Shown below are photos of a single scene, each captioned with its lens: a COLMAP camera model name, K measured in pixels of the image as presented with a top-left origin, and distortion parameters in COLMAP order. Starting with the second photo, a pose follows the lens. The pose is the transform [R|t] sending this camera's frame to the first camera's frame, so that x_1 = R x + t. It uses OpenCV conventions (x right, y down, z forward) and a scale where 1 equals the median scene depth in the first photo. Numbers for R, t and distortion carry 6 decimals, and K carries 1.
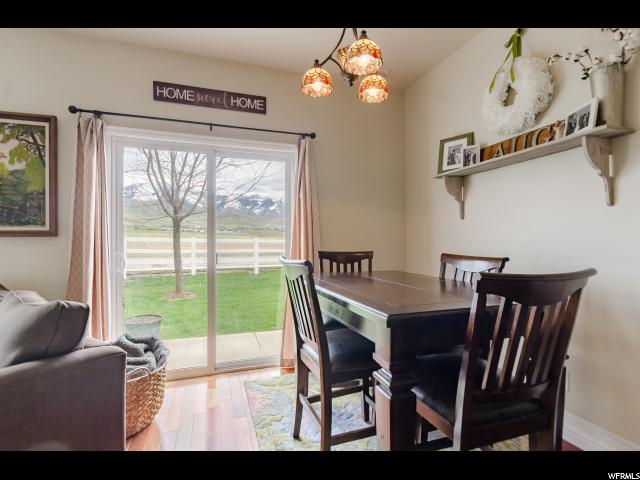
lens RADIAL K [[318.8, 0, 320.0], [0, 318.8, 240.0], [0, 0, 1]] dist [-0.004704, -0.002075]
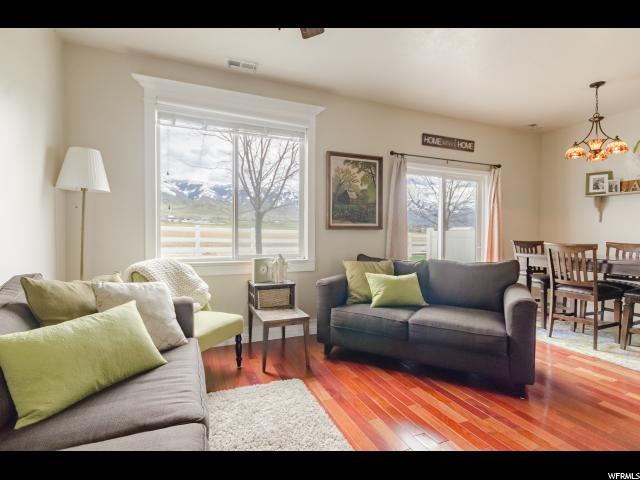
lens RADIAL K [[318.8, 0, 320.0], [0, 318.8, 240.0], [0, 0, 1]] dist [-0.004704, -0.002075]
pose [[0.998236, 0.010588, 0.058423, -1.138770], [-0.012139, 0.999582, 0.026254, 0.002620], [-0.058120, -0.026917, 0.997947, -0.590613]]
